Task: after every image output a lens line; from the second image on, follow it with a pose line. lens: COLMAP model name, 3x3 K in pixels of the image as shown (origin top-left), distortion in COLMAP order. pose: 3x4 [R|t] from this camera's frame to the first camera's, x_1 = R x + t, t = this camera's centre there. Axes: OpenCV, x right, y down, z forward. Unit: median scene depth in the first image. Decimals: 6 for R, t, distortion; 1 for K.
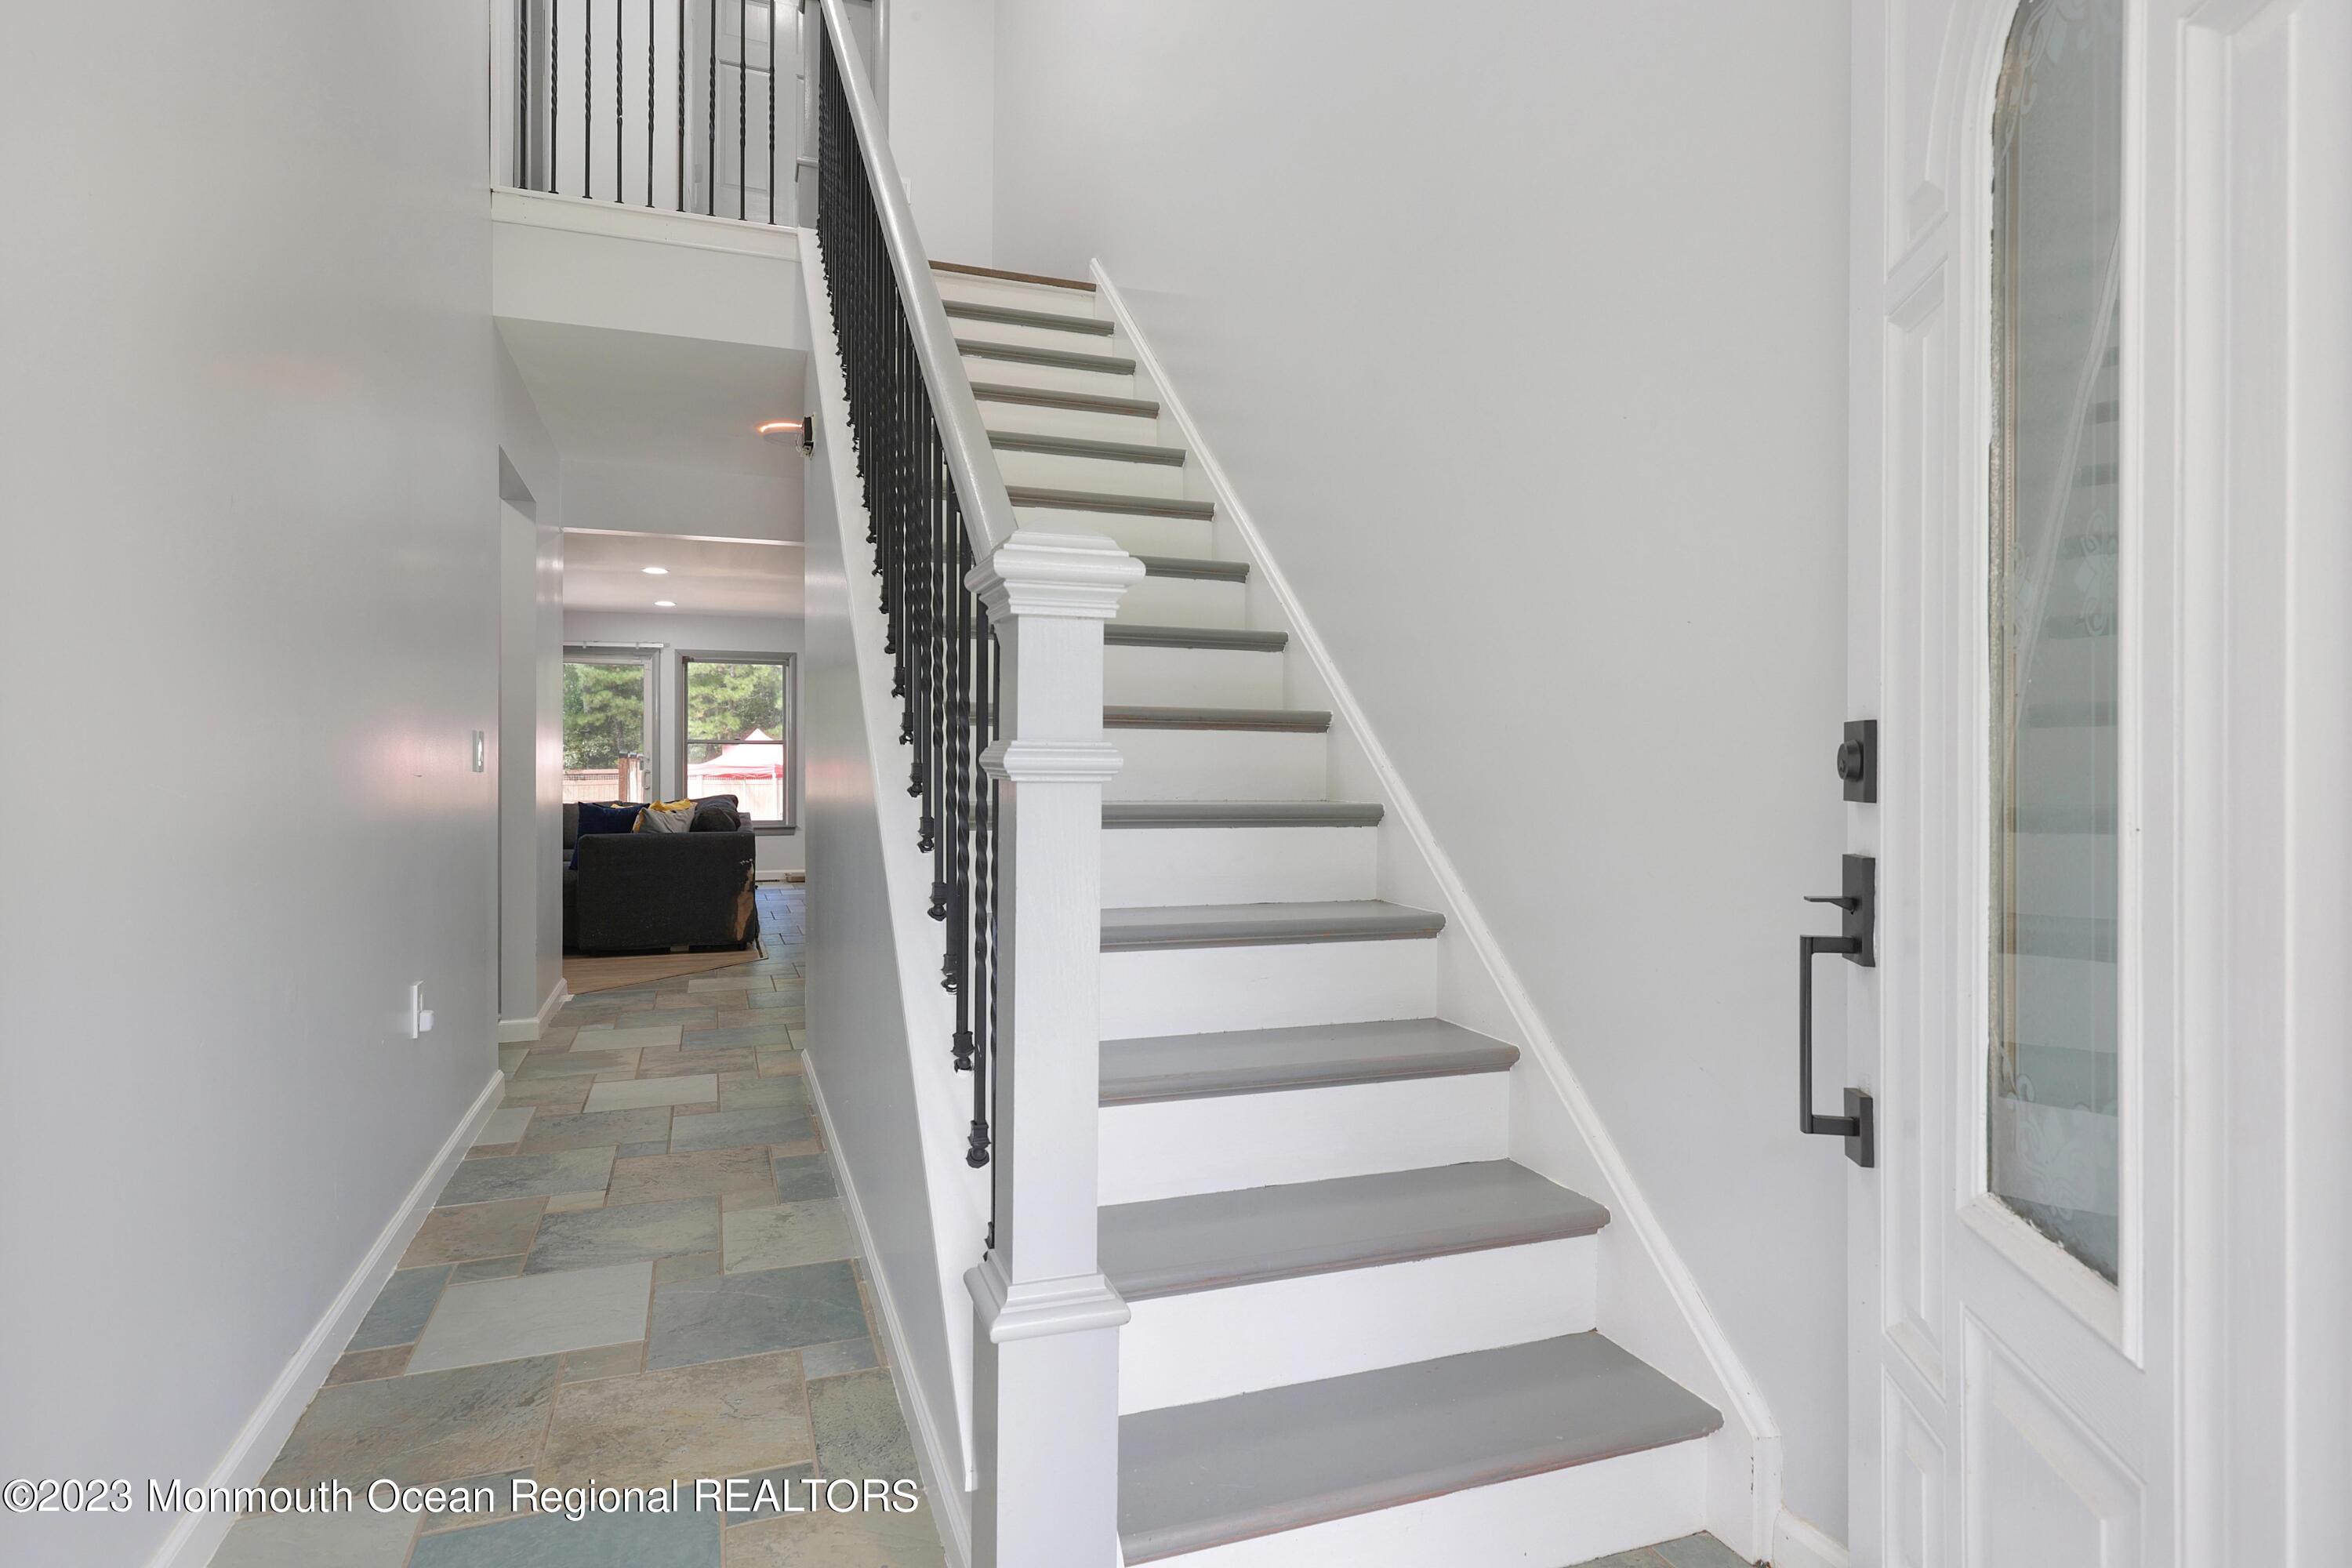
lens RADIAL K [[1323.2, 0, 1180.2], [0, 1323.2, 774.8], [0, 0, 1]] dist [0.017313, -0.001376]
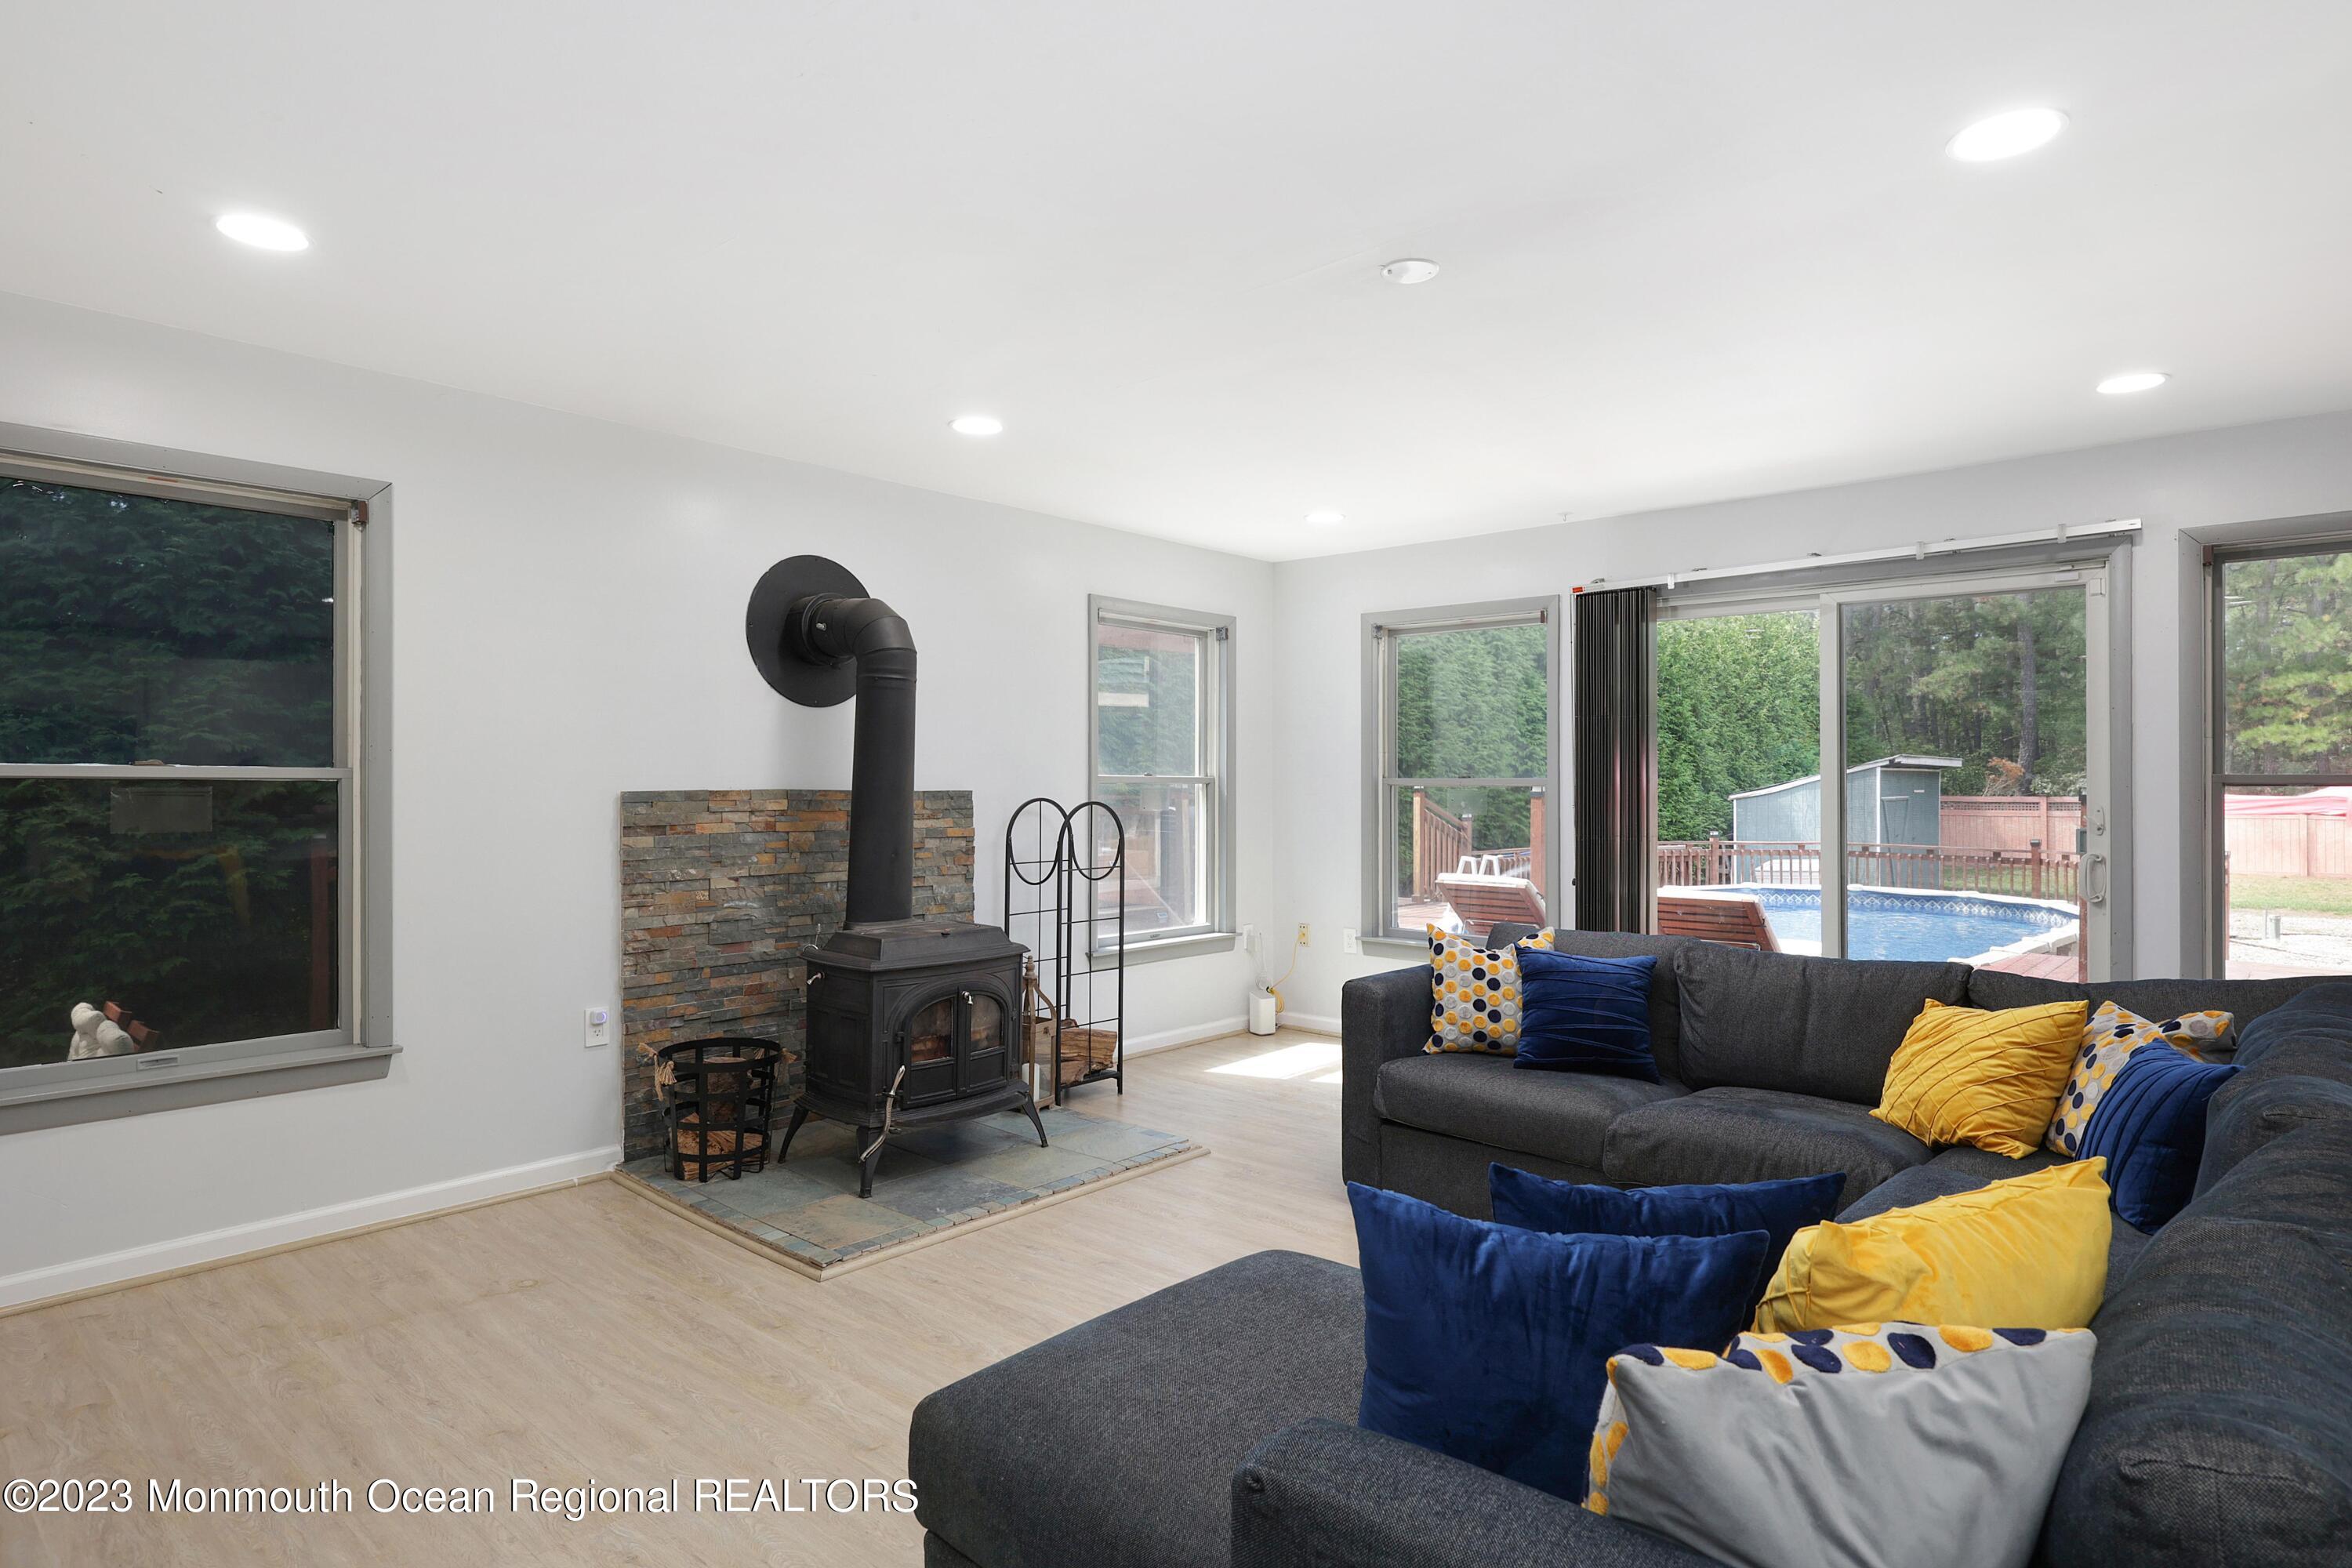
lens RADIAL K [[1323.2, 0, 1122.5], [0, 1323.2, 770.2], [0, 0, 1]] dist [0.017313, -0.001376]
pose [[0.478611, -0.004997, -0.878013, -0.193617], [-0.007490, 0.999924, -0.009774, -0.022167], [0.877995, 0.011255, 0.478537, 0.557647]]
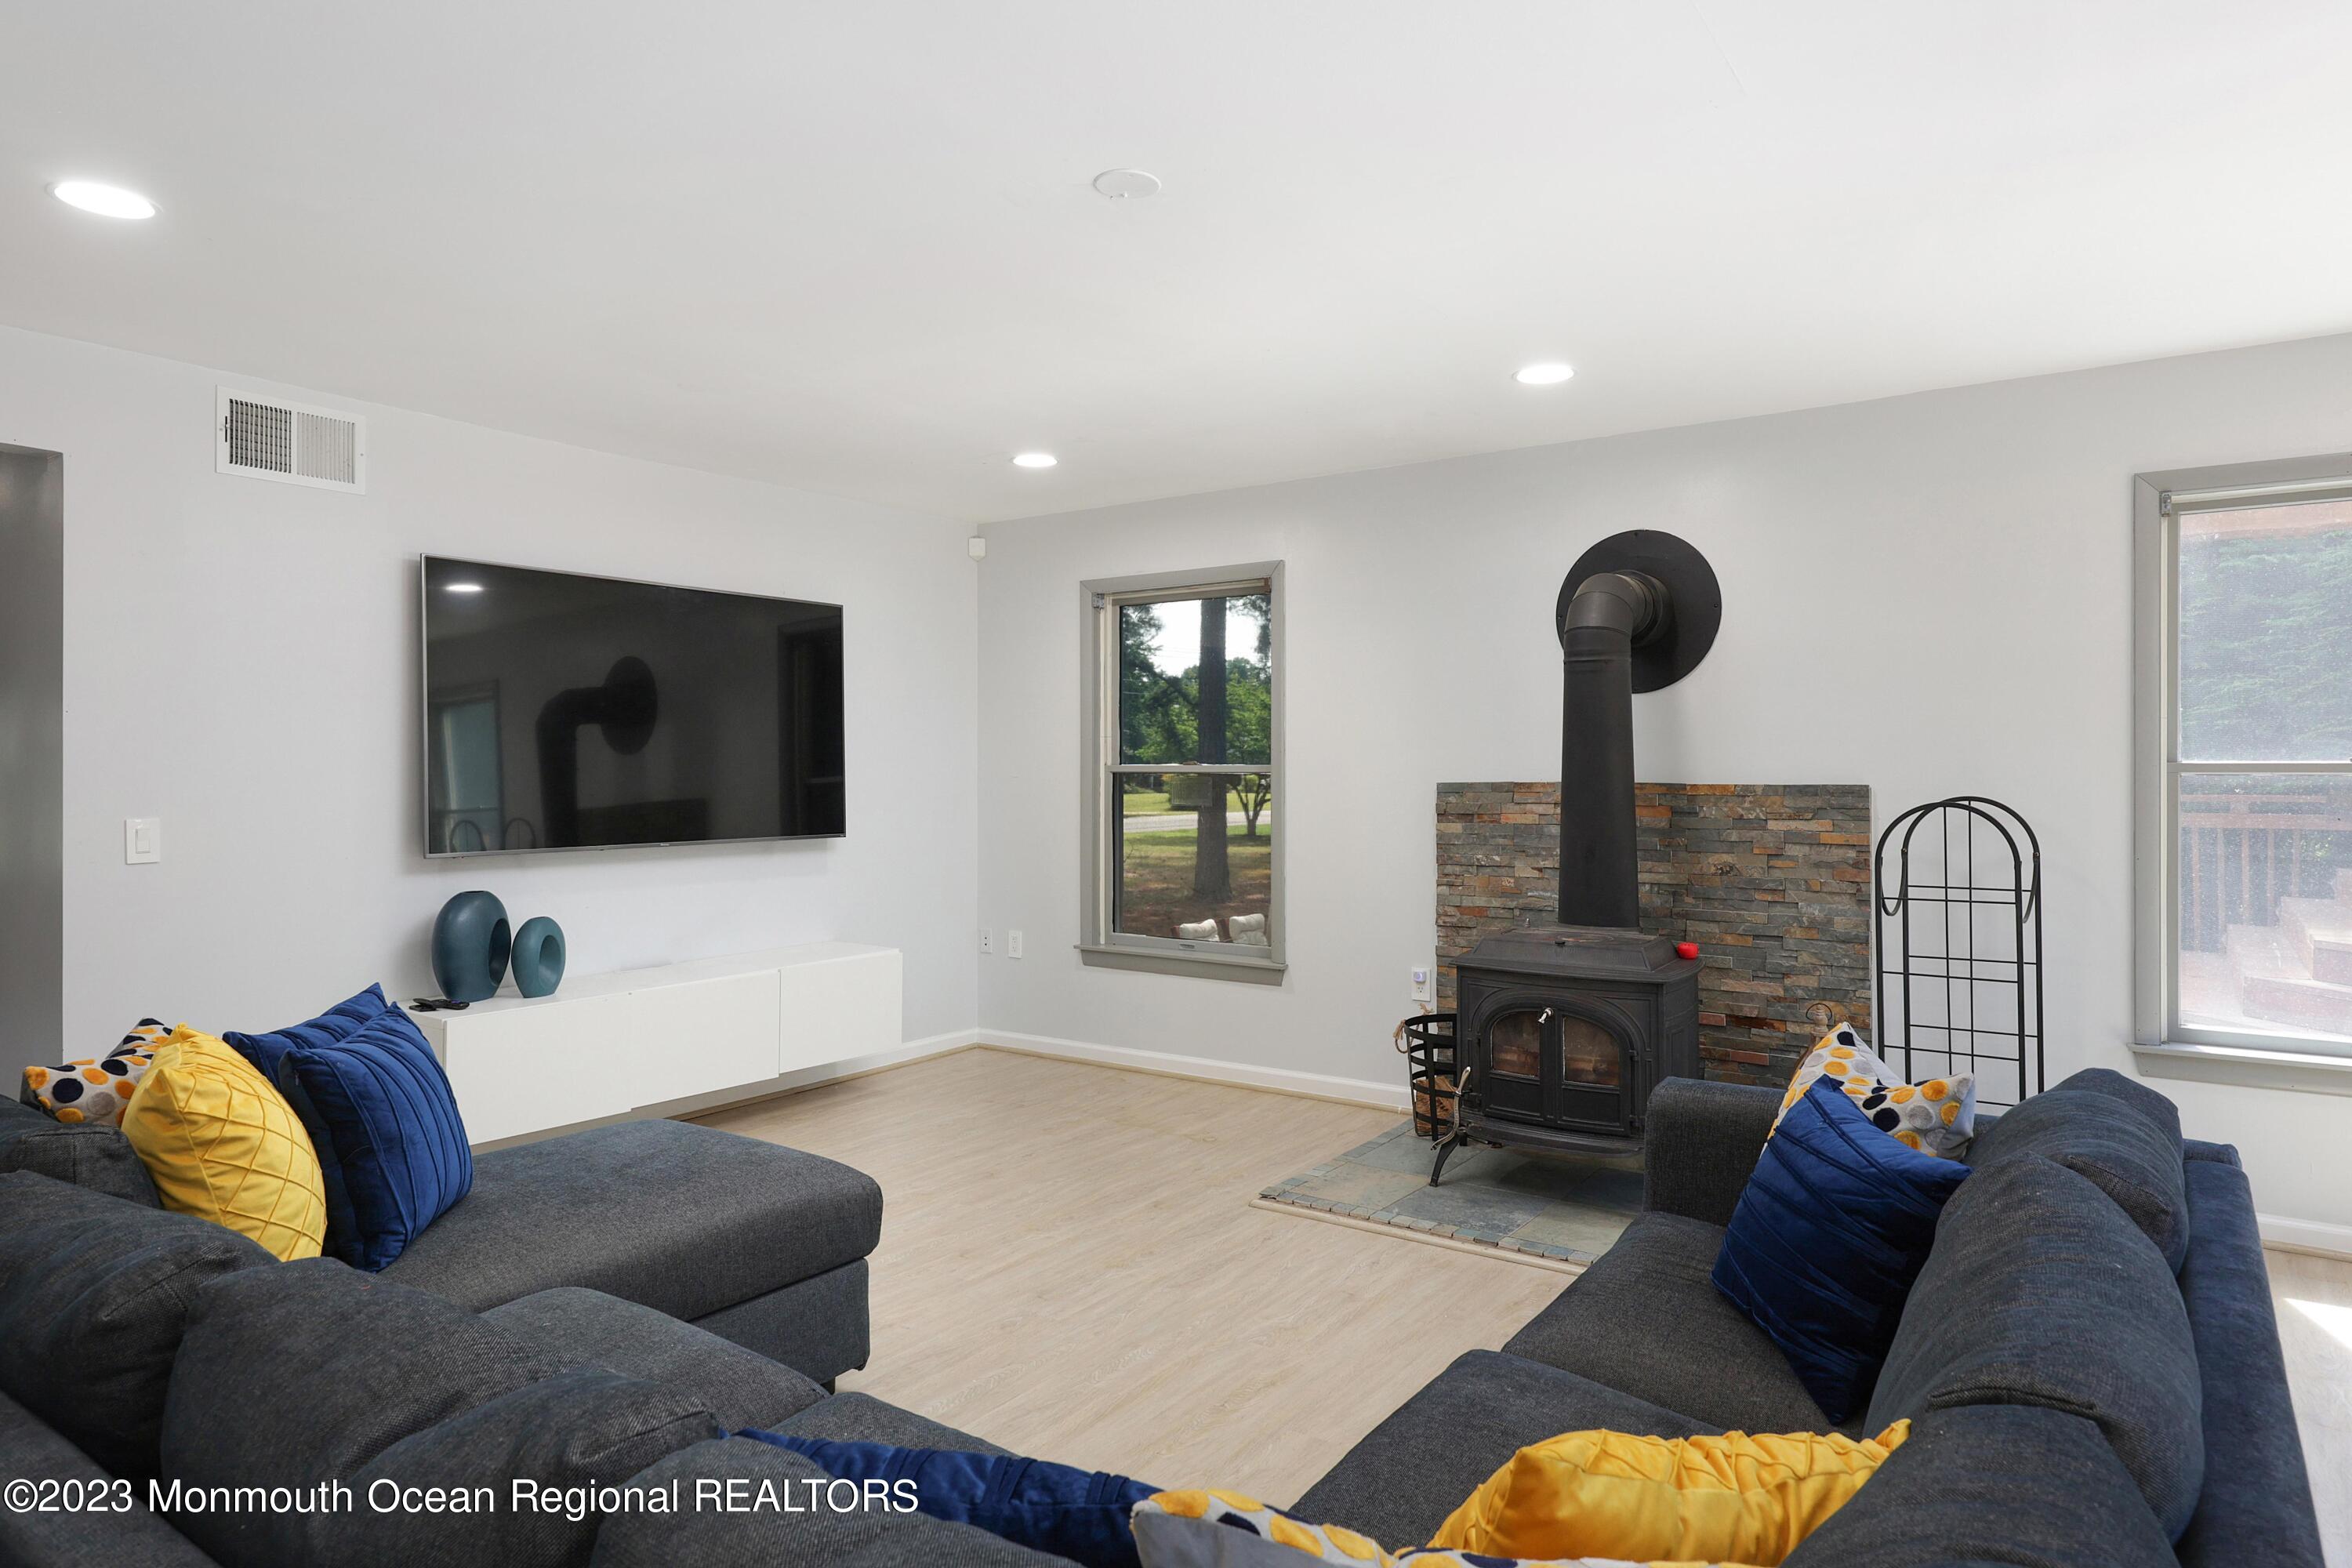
lens RADIAL K [[1391.1, 0, 1212.3], [0, 1391.1, 757.5], [0, 0, 1]] dist [-0.002818, -0.001866]
pose [[-0.806787, -0.006172, -0.590810, -0.240226], [-0.002794, 0.999974, -0.006630, -0.023033], [0.590836, -0.003699, -0.806783, 0.792020]]
